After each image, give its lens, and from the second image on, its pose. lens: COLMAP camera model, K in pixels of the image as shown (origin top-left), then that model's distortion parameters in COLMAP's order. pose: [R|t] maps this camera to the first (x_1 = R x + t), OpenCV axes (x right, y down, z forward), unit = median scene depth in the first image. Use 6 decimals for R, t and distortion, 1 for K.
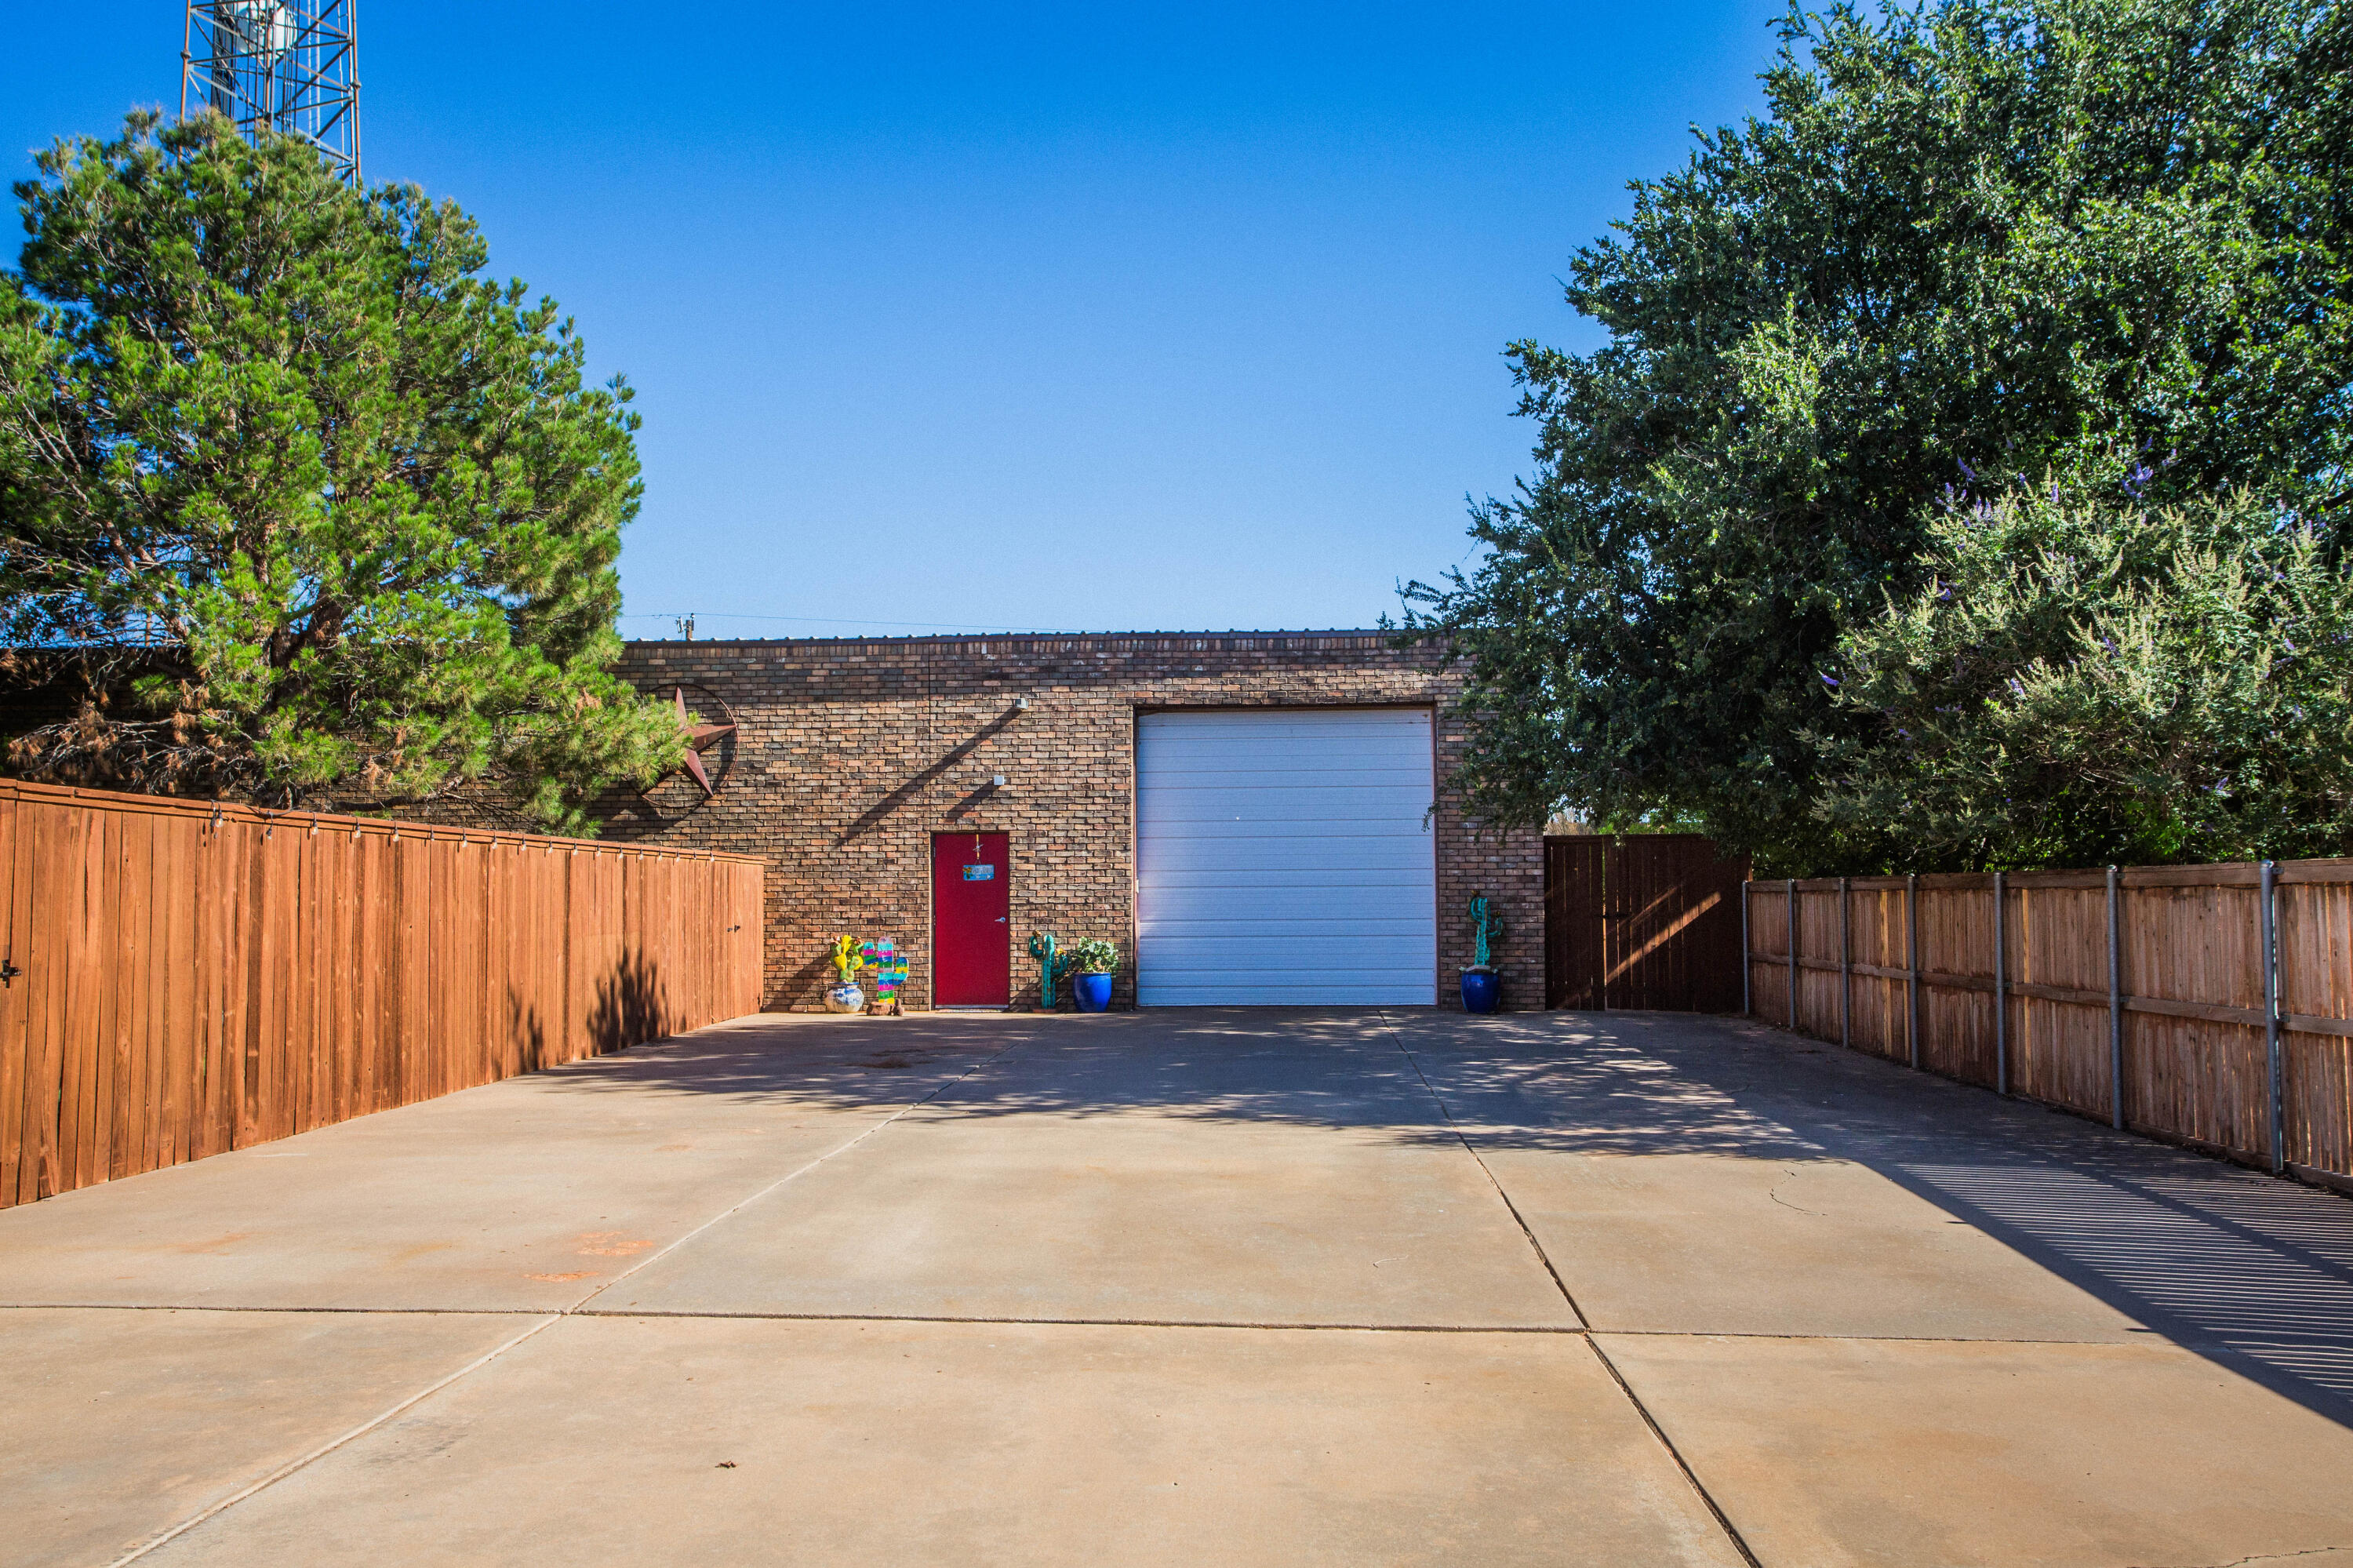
lens RADIAL K [[1986.6, 0, 1176.5], [0, 1986.6, 784.0], [0, 0, 1]] dist [0.005074, 0.002511]
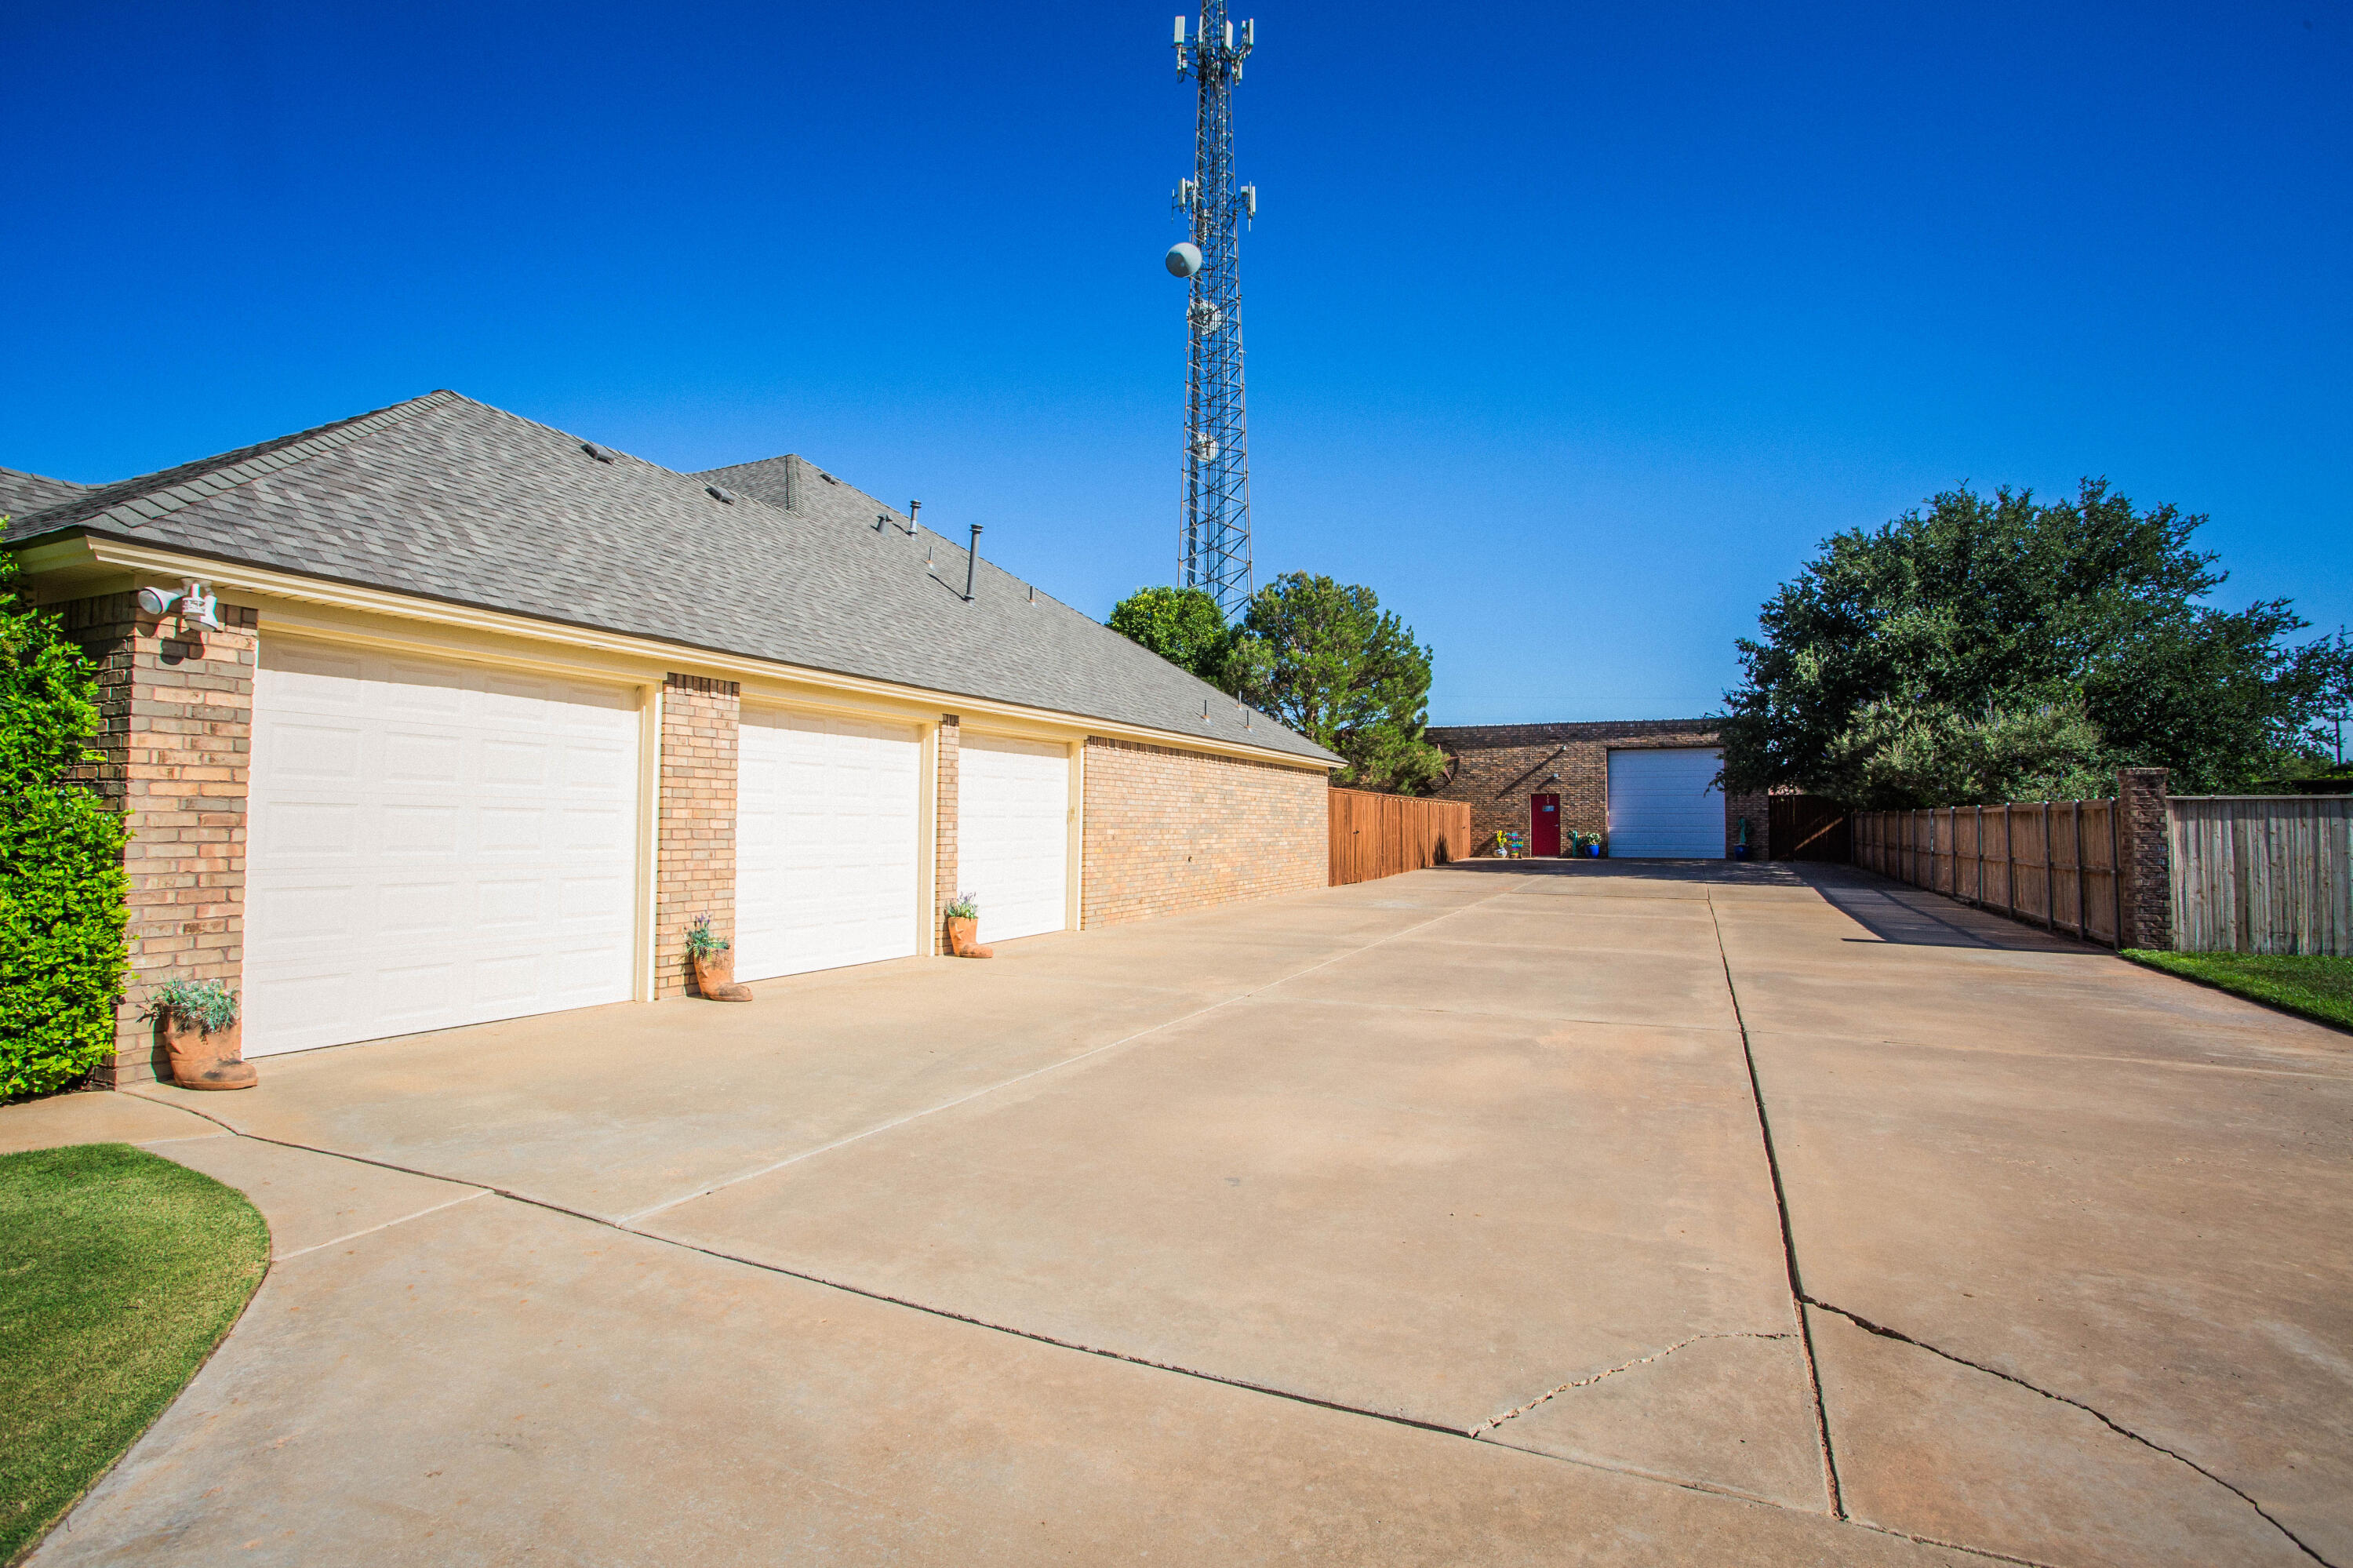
lens RADIAL K [[1137.7, 0, 1170.5], [0, 1137.7, 775.5], [0, 0, 1]] dist [-0.077925, 0.033565]
pose [[0.928396, -0.006436, -0.371537, -0.003542], [0.013728, 0.999761, 0.016986, -0.037585], [0.371339, -0.020870, 0.928263, -0.692297]]
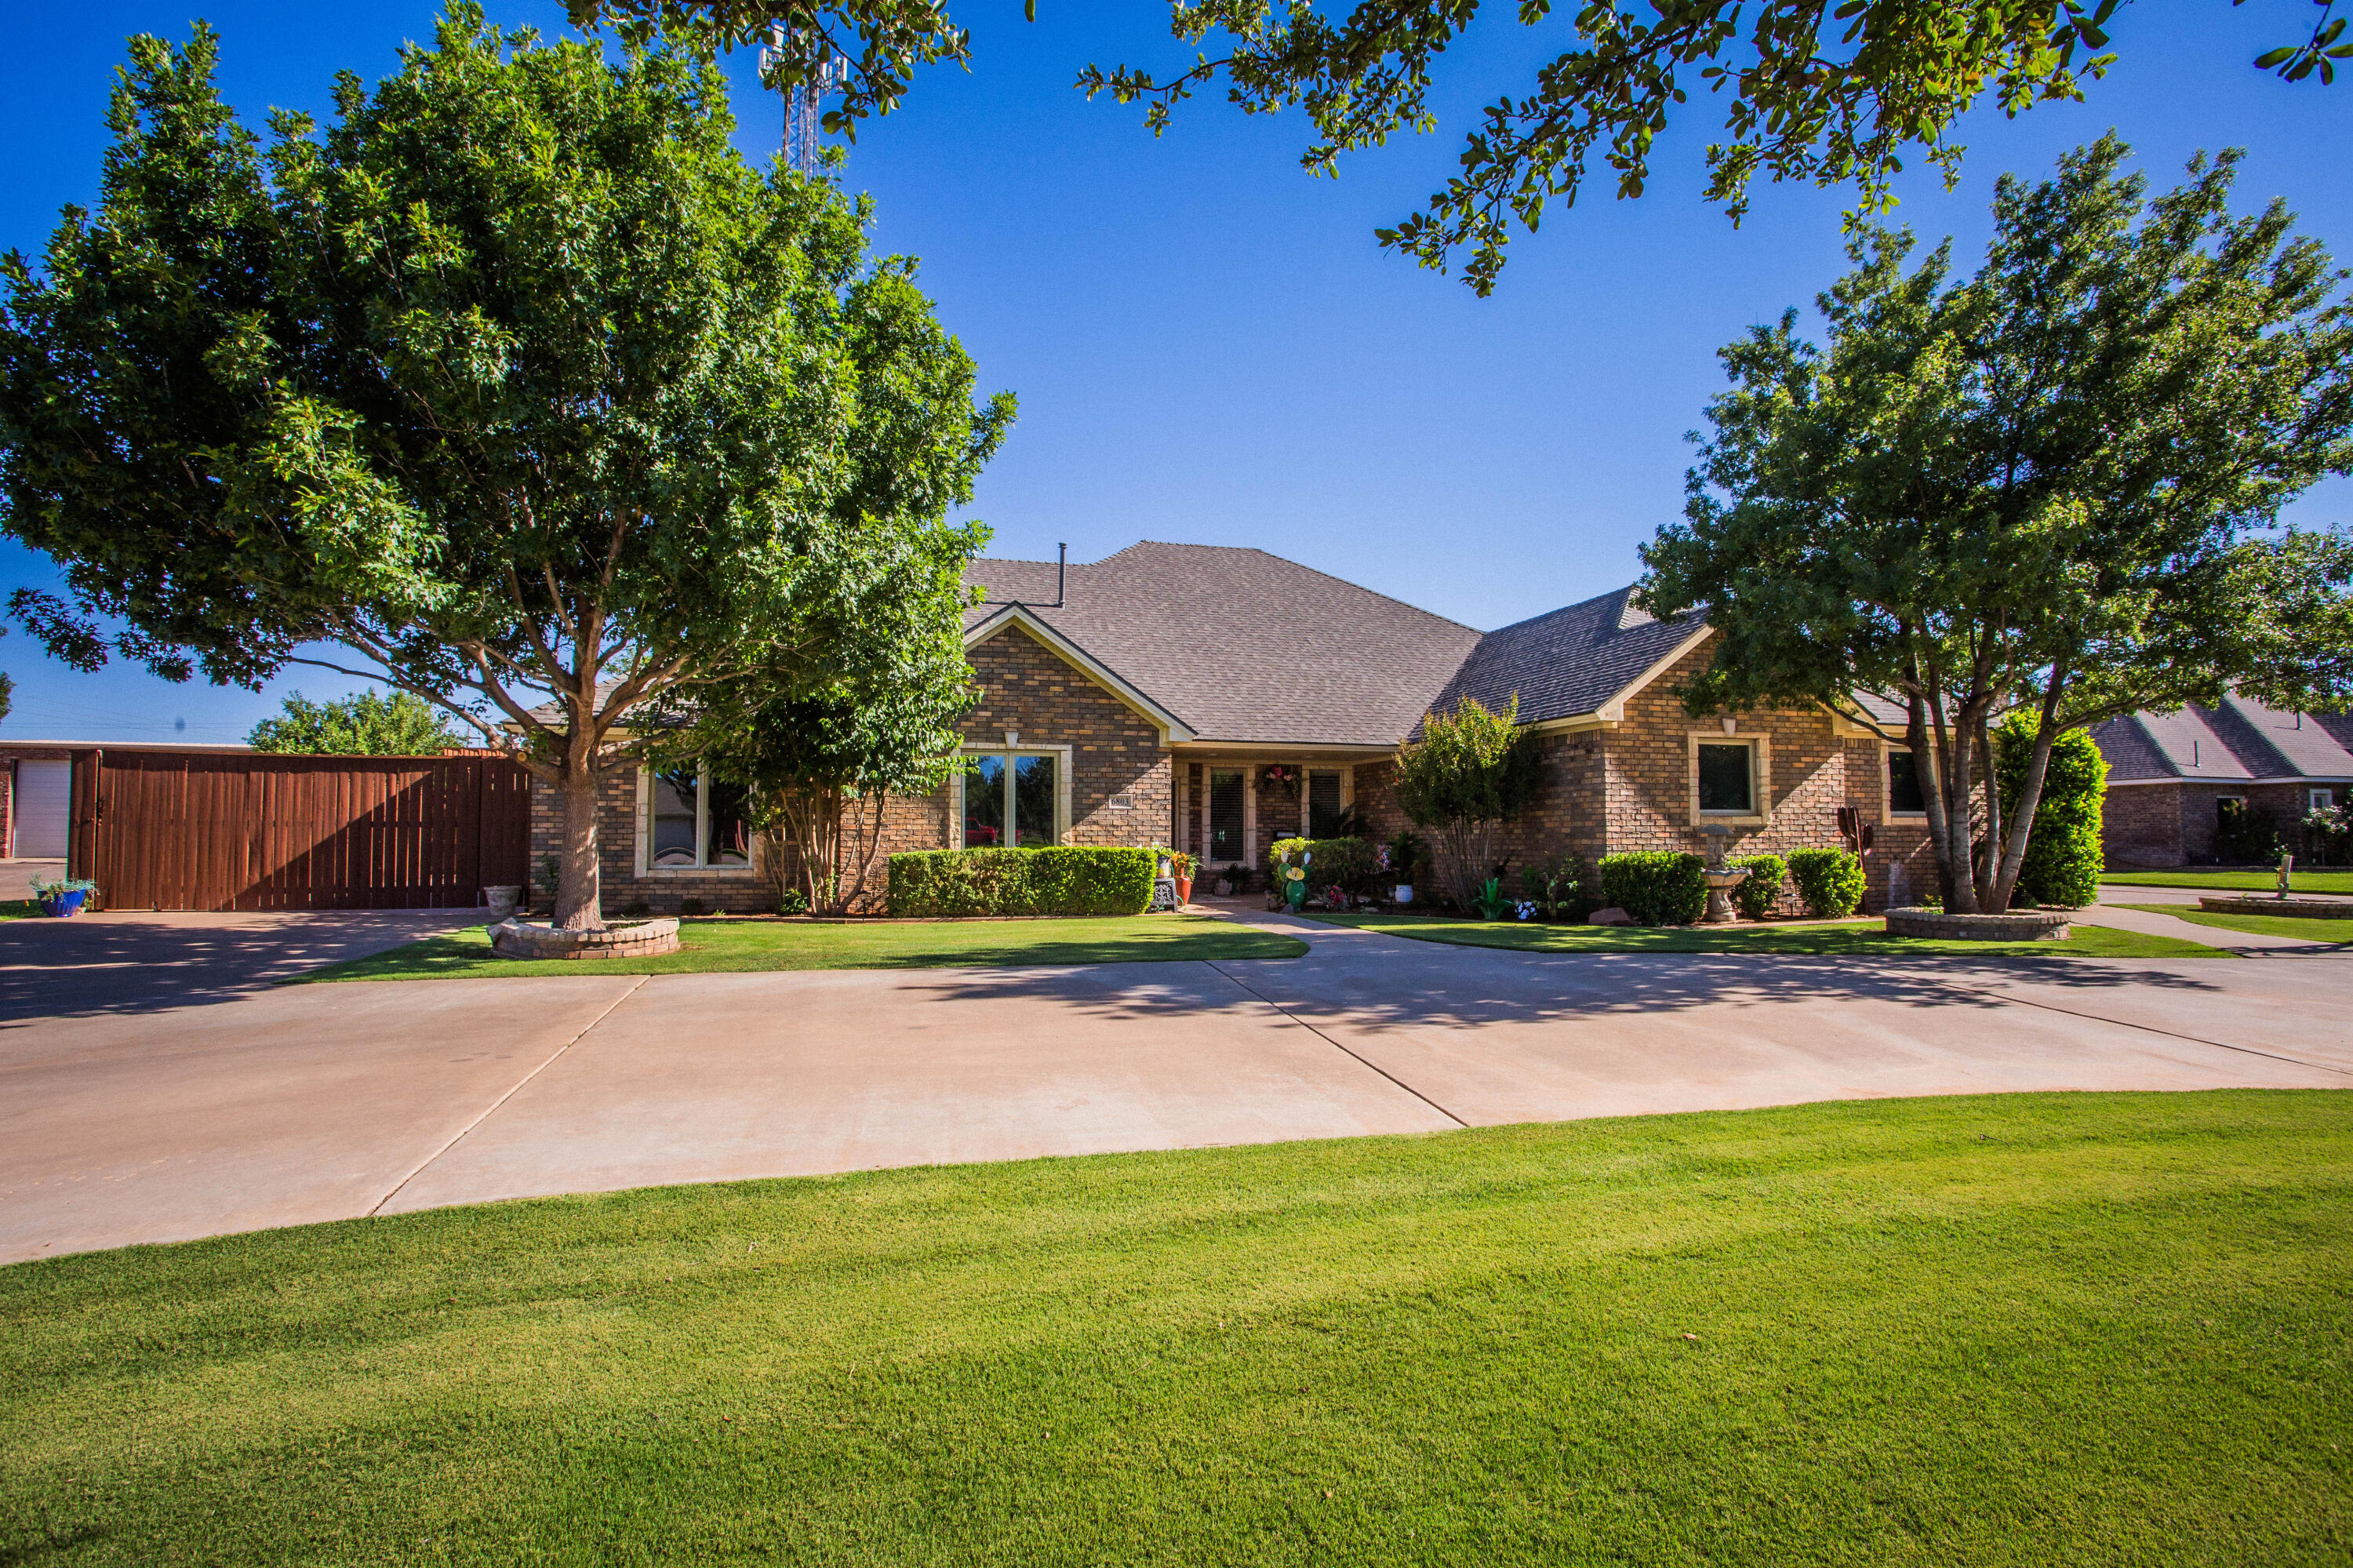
lens RADIAL K [[1137.7, 0, 1170.5], [0, 1137.7, 775.5], [0, 0, 1]] dist [-0.077925, 0.033565]
pose [[0.946290, 0.021303, 0.322617, -1.070133], [-0.023206, 0.999729, 0.002053, -0.043113], [-0.322486, -0.009429, 0.946527, -1.070417]]
